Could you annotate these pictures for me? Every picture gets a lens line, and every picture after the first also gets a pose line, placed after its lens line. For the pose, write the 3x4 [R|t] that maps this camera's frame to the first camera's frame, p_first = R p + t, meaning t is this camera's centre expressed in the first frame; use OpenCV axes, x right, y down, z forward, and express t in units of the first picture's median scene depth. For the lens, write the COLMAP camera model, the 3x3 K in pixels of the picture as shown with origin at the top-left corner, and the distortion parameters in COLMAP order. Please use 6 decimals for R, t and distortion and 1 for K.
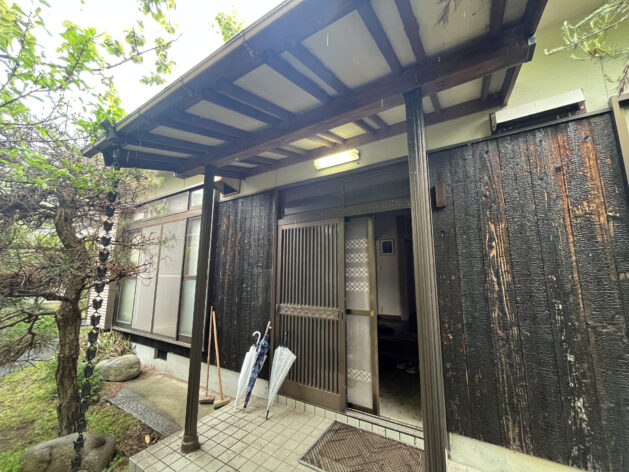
lens RADIAL K [[252.9, 0, 314.5], [0, 252.9, 236.0], [0, 0, 1]] dist [-0.003284, -0.000304]
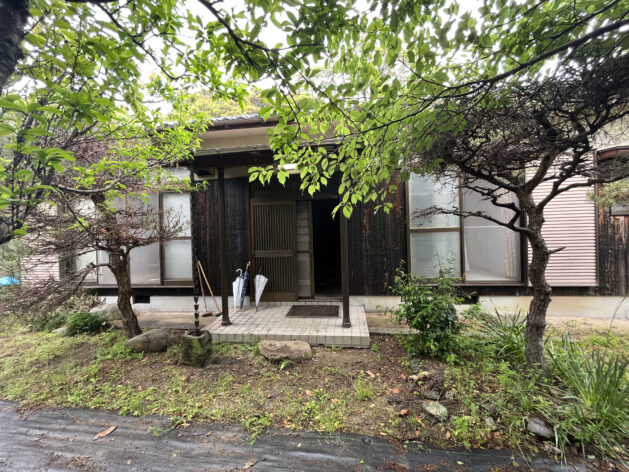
lens RADIAL K [[252.9, 0, 314.5], [0, 252.9, 236.0], [0, 0, 1]] dist [-0.003284, -0.000304]
pose [[0.909010, -0.035467, 0.415263, -0.513959], [-0.031913, 0.987524, 0.154200, -0.106027], [-0.415552, -0.153421, 0.896537, -0.693153]]
